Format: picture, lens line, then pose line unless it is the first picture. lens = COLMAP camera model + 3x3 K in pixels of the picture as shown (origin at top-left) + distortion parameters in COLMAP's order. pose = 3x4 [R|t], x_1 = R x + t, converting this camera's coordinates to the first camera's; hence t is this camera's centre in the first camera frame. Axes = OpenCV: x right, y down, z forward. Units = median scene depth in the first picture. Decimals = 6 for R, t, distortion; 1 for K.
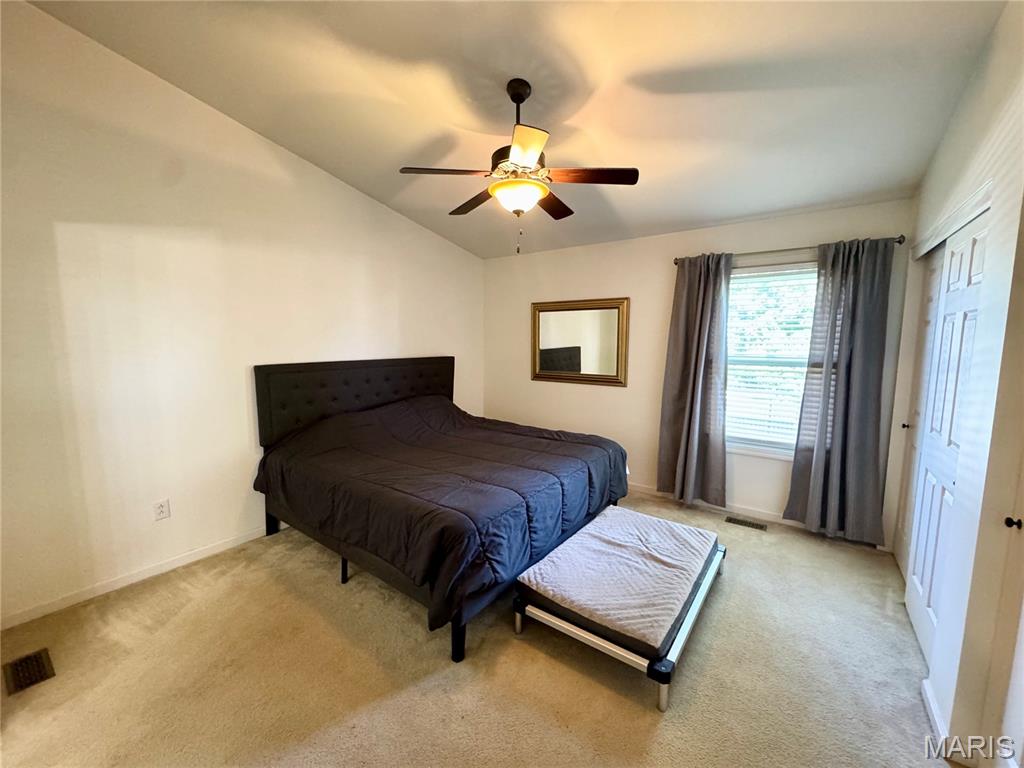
lens RADIAL K [[408.2, 0, 512.0], [0, 408.2, 384.0], [0, 0, 1]] dist [-0.001594, -0.000050]
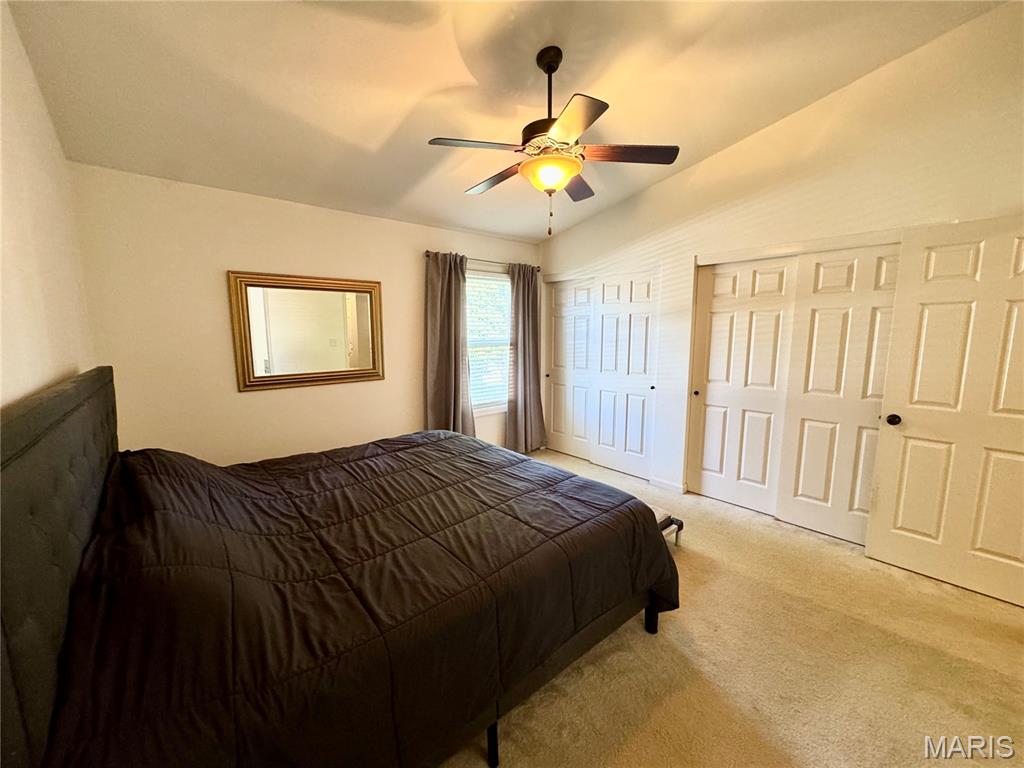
lens RADIAL K [[409.0, 0, 510.7], [0, 409.0, 383.4], [0, 0, 1]] dist [-0.003346, -0.000123]
pose [[0.215521, -0.129862, 0.967826, -0.658712], [0.119277, 0.987197, 0.105900, -0.057052], [-0.969187, 0.092615, 0.228251, 0.612089]]
